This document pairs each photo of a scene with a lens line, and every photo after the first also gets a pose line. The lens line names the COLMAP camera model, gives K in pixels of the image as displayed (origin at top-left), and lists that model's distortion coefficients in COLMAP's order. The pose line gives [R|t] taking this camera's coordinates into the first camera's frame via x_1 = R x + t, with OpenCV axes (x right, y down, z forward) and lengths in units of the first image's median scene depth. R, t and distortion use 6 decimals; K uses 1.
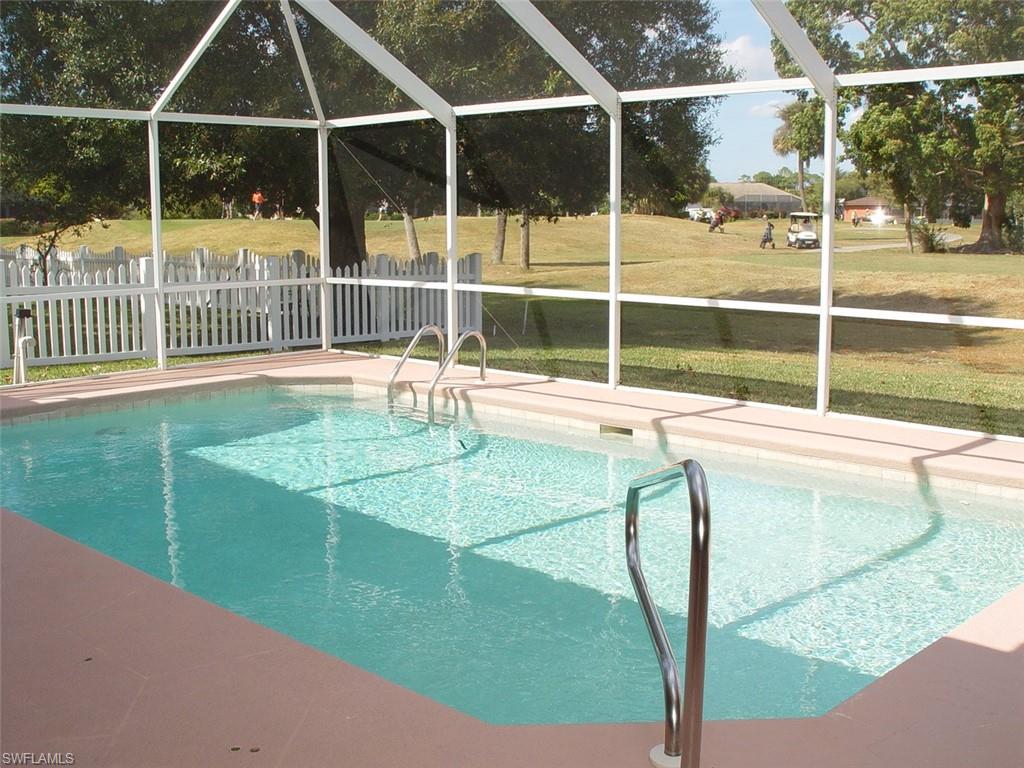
lens RADIAL K [[1161.4, 0, 512.0], [0, 1161.4, 384.0], [0, 0, 1]] dist [-0.197856, 0.223111]
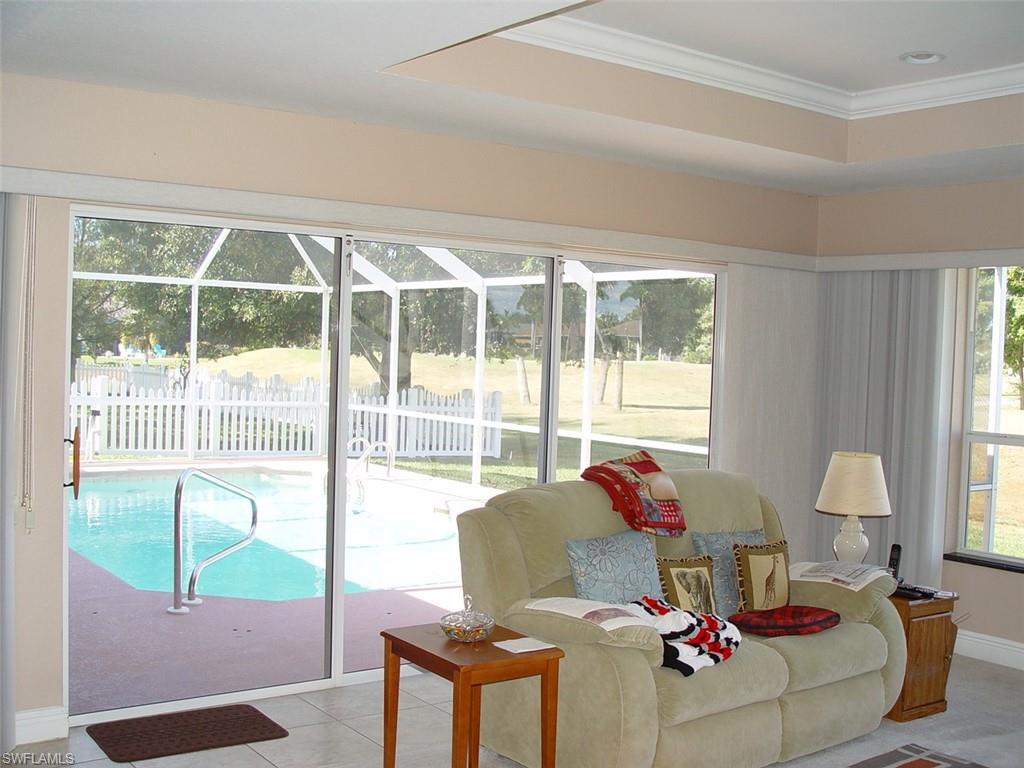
lens RADIAL K [[1161.4, 0, 512.0], [0, 1161.4, 384.0], [0, 0, 1]] dist [-0.197856, 0.223111]
pose [[0.978665, 0.036901, -0.202122, 0.322230], [-0.061395, 0.991316, -0.116289, 0.031727], [0.196075, 0.126217, 0.972432, -0.275971]]
